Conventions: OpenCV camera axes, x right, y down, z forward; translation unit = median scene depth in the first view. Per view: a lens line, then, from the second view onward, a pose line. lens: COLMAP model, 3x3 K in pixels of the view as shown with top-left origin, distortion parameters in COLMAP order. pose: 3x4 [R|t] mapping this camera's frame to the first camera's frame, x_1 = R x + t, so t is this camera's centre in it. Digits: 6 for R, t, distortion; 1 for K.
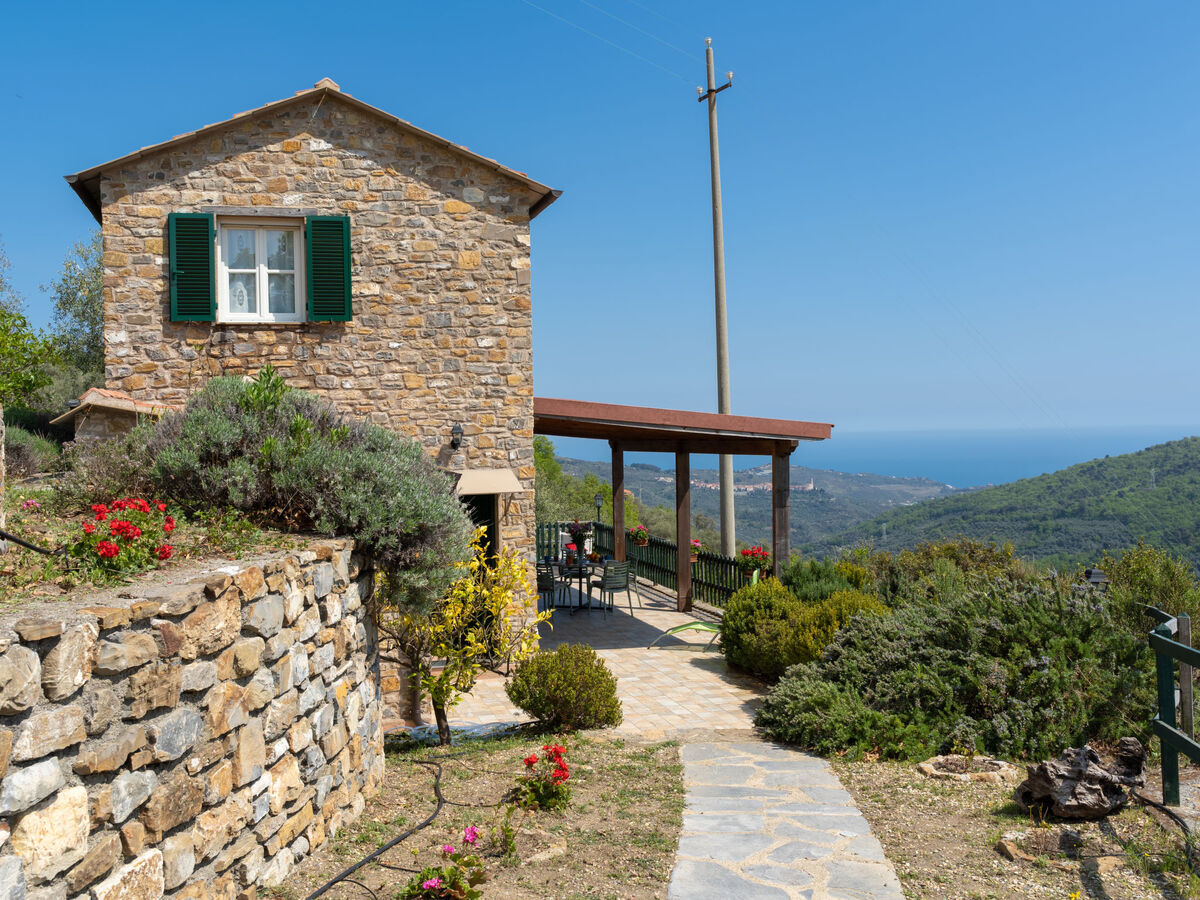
lens RADIAL K [[1120.8, 0, 539.6], [0, 1120.8, 420.9], [0, 0, 1]] dist [0.001672, 0.000000]
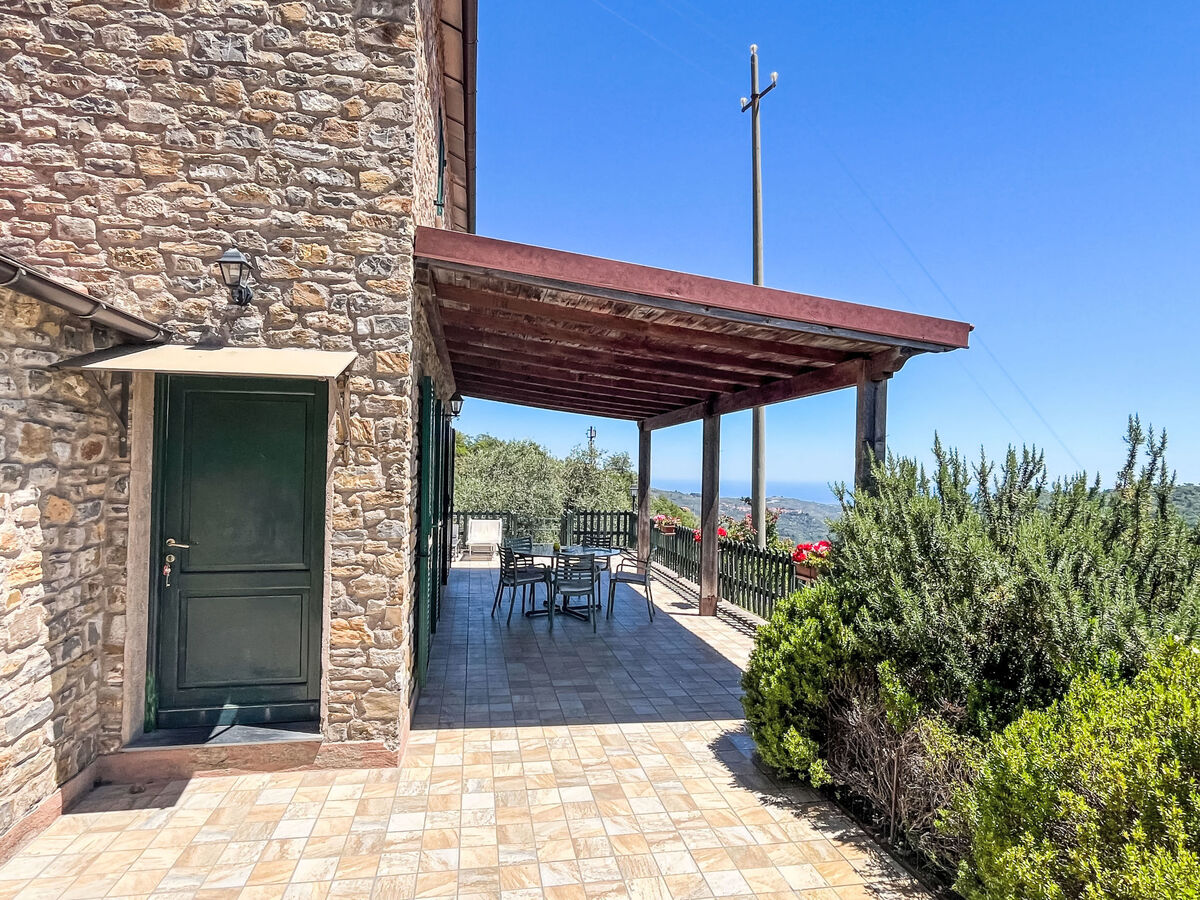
lens RADIAL K [[669.8, 0, 592.0], [0, 669.8, 449.0], [0, 0, 1]] dist [0.001425, -0.003052]
pose [[0.997212, 0.034088, -0.066379, 0.101941], [-0.035612, 0.999125, -0.021926, 0.089123], [0.065574, 0.024229, 0.997554, 0.707747]]
